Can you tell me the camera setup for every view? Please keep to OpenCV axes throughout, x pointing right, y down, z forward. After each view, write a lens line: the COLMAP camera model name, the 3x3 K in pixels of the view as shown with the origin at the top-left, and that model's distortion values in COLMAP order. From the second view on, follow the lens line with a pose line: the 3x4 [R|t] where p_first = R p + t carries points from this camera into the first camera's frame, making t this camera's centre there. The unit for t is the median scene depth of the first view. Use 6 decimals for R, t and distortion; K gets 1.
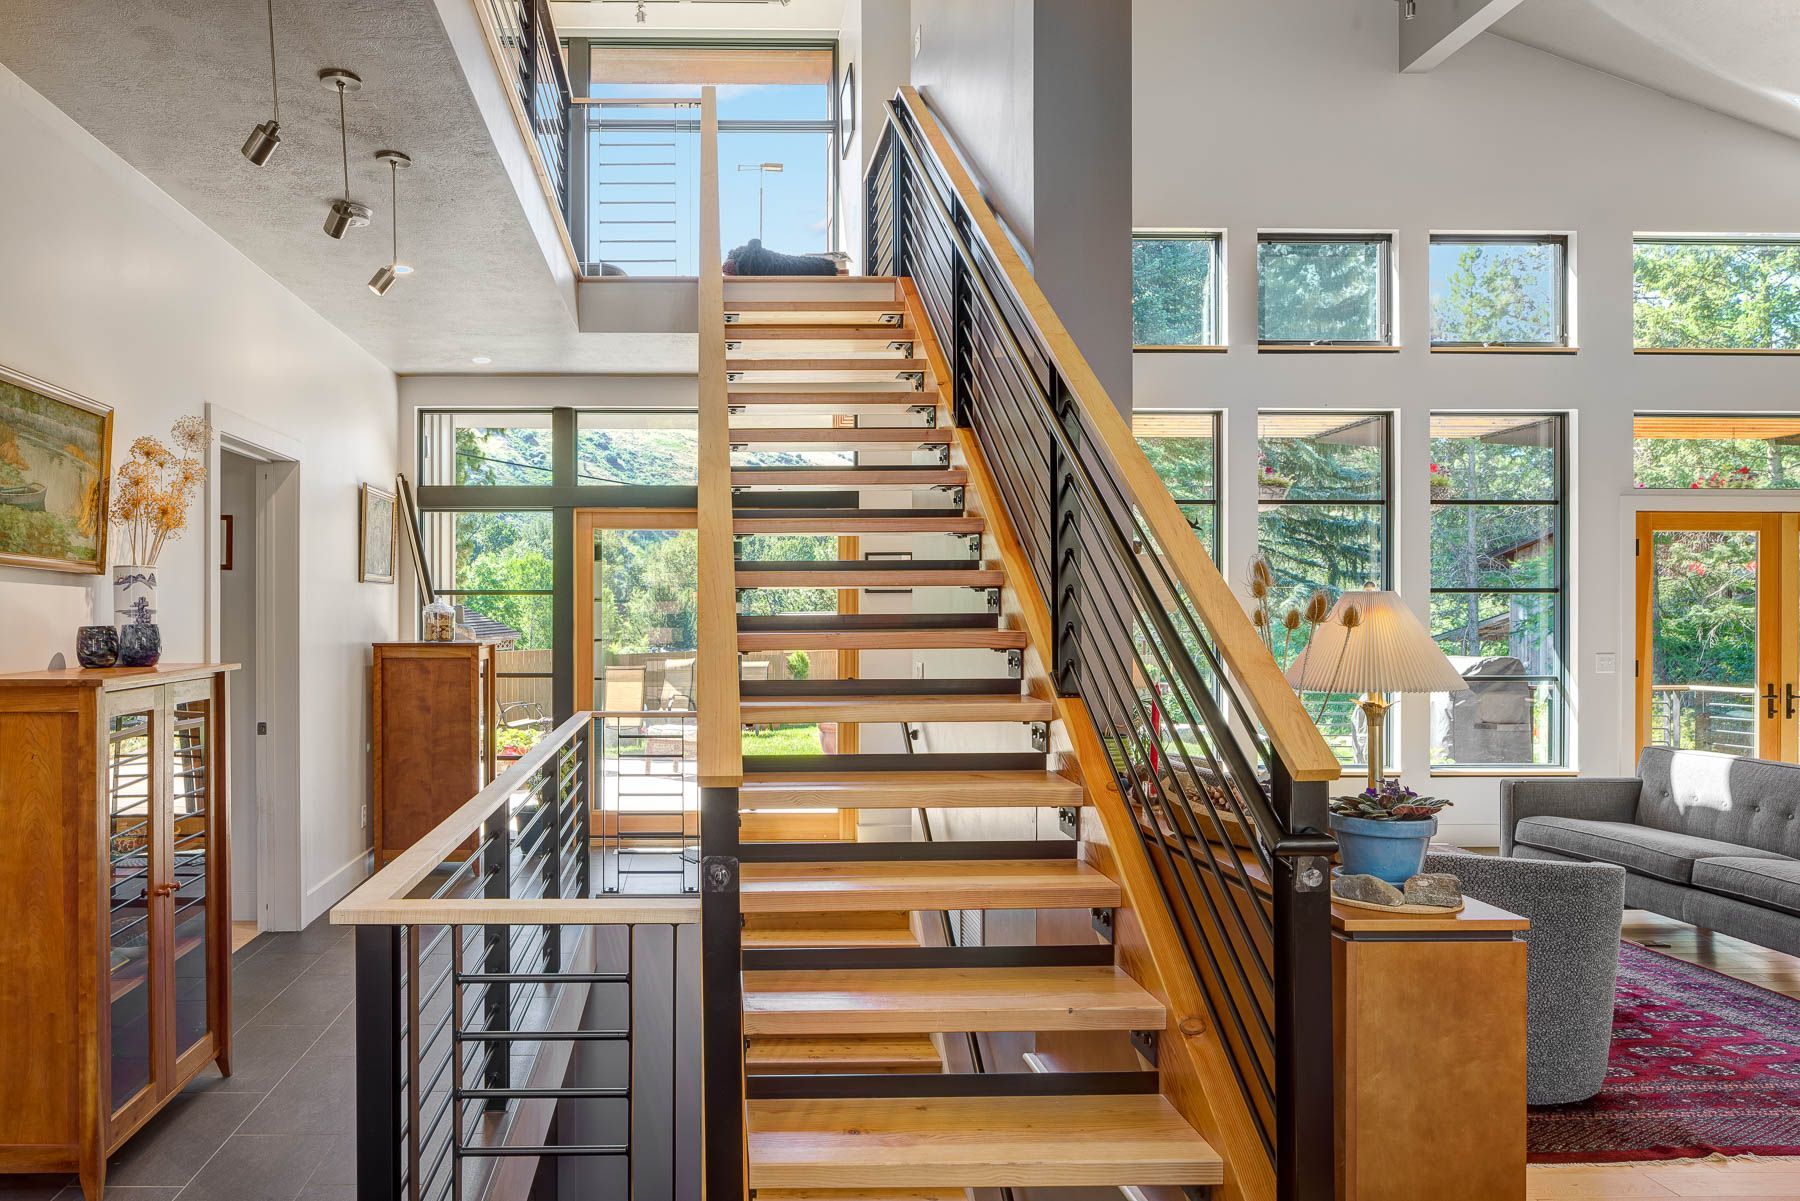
lens RADIAL K [[1225.8, 0, 899.8], [0, 1225.8, 604.1], [0, 0, 1]] dist [0.010260, 0.006202]
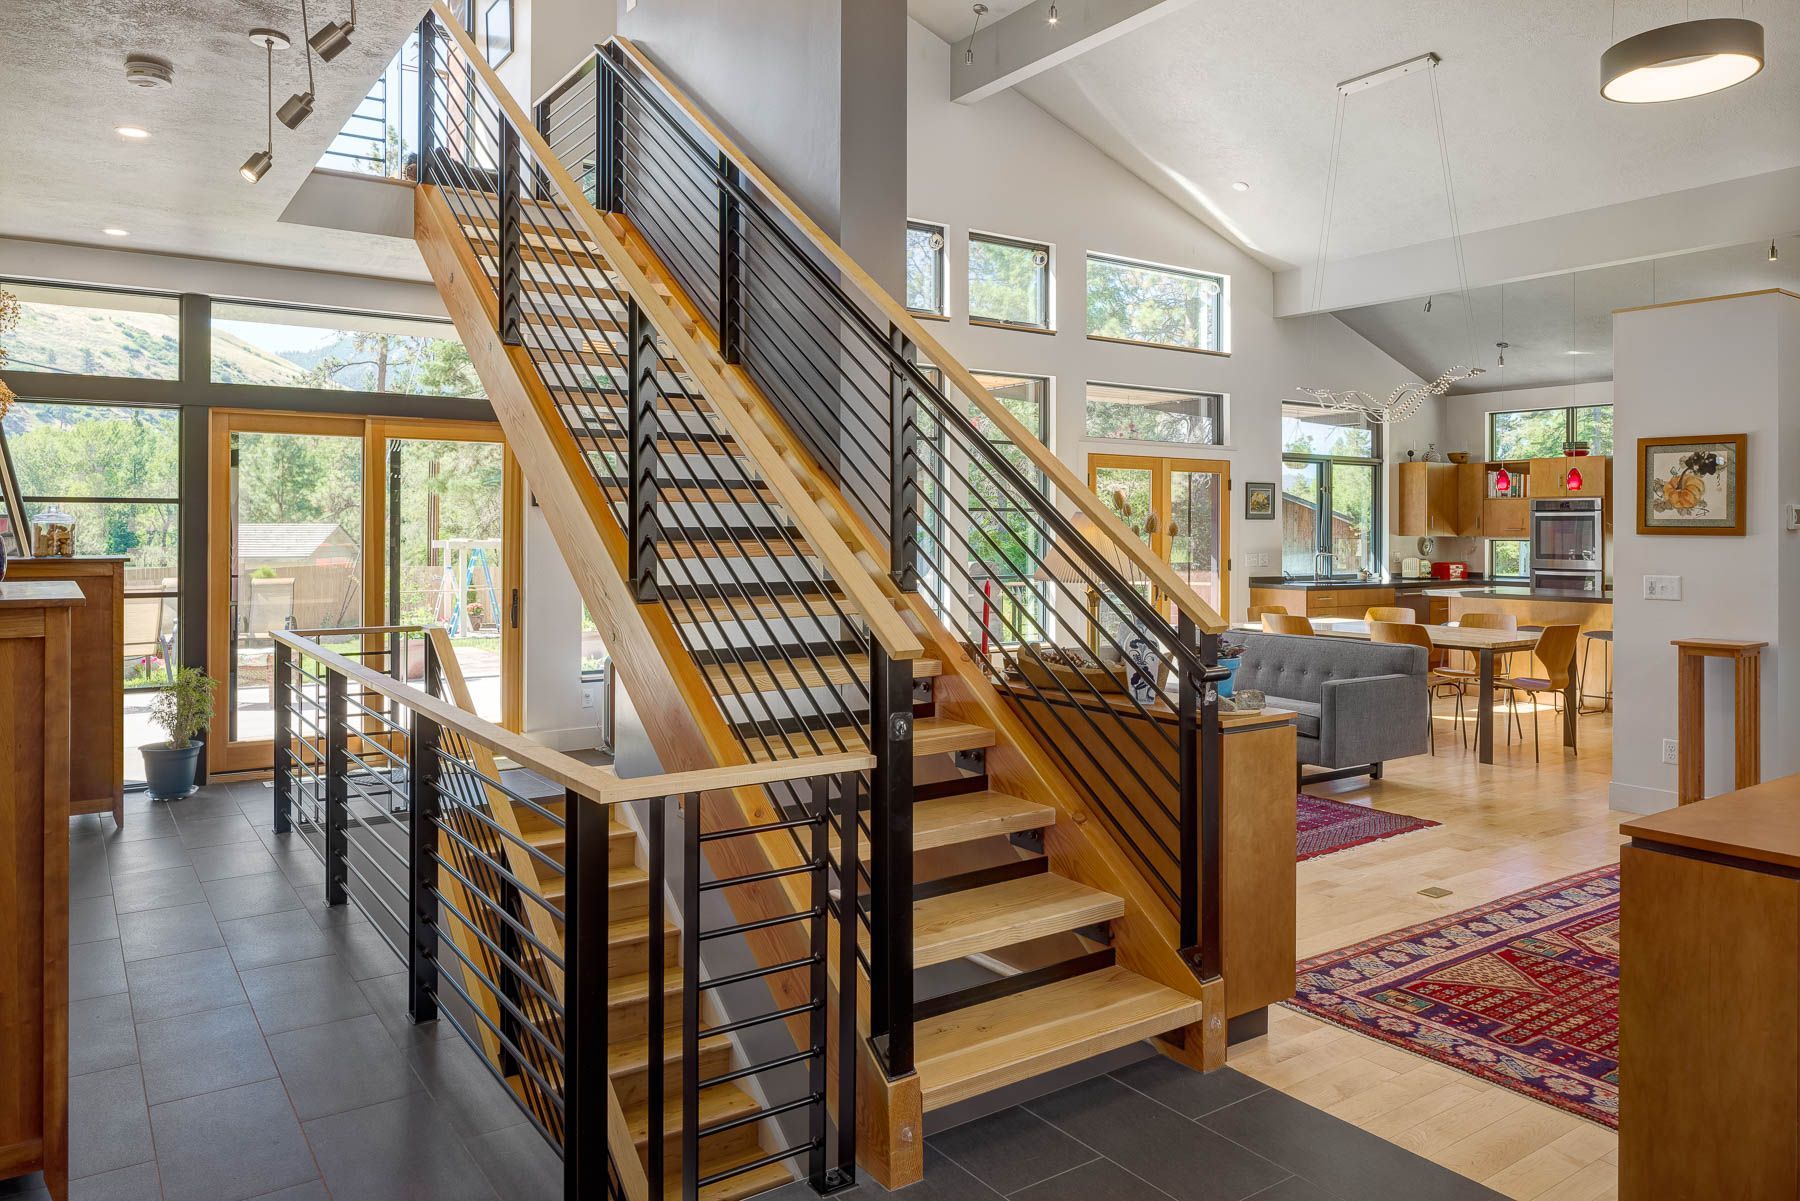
lens RADIAL K [[1225.8, 0, 904.3], [0, 1225.8, 525.5], [0, 0, 1]] dist [0.010260, 0.006202]
pose [[0.830786, 0.001841, 0.556590, -0.534100], [-0.004784, 0.999981, 0.003833, 0.002330], [-0.556572, -0.005847, 0.830779, -0.045028]]
